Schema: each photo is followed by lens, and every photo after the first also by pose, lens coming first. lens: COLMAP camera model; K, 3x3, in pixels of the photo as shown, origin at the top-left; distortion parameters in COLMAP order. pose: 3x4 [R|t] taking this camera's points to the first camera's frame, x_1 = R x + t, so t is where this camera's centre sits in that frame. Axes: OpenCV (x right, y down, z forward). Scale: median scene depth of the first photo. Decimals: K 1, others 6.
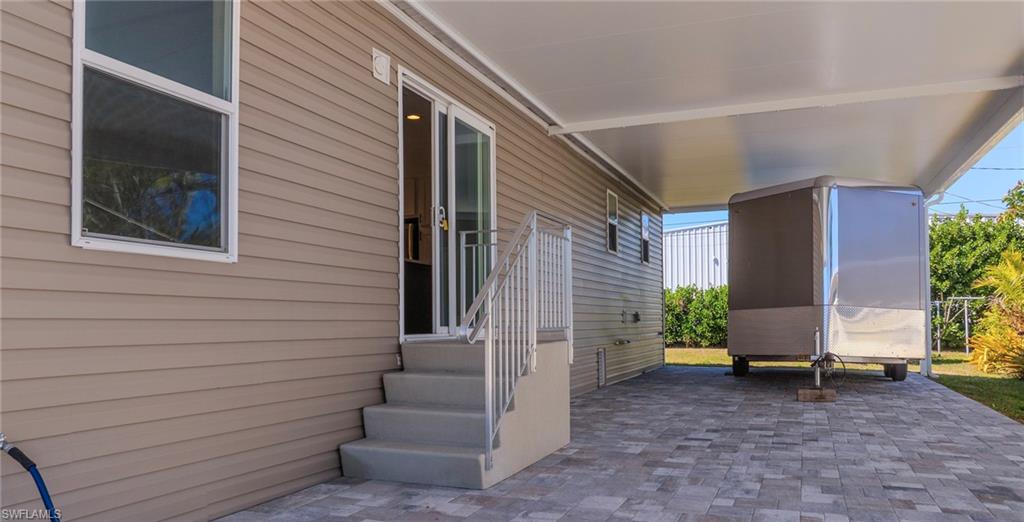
lens RADIAL K [[744.0, 0, 511.6], [0, 744.0, 318.0], [0, 0, 1]] dist [-0.041882, -0.001055]
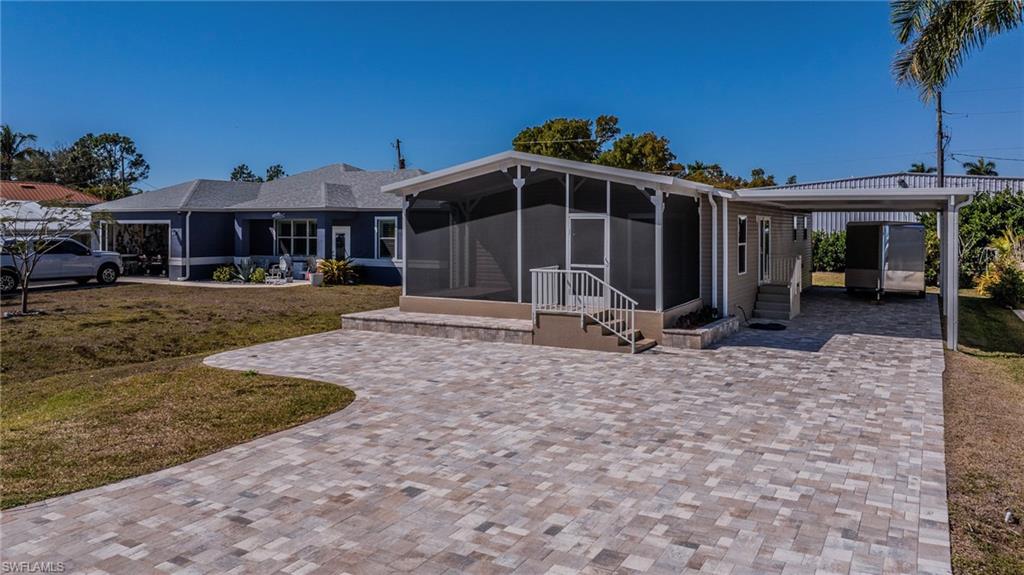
lens RADIAL K [[739.1, 0, 520.7], [0, 739.1, 233.6], [0, 0, 1]] dist [-0.009548, -0.007250]
pose [[0.991260, 0.014955, -0.131069, -0.366677], [-0.012661, 0.999752, 0.018317, -0.124092], [0.131311, -0.016497, 0.991204, -1.259014]]
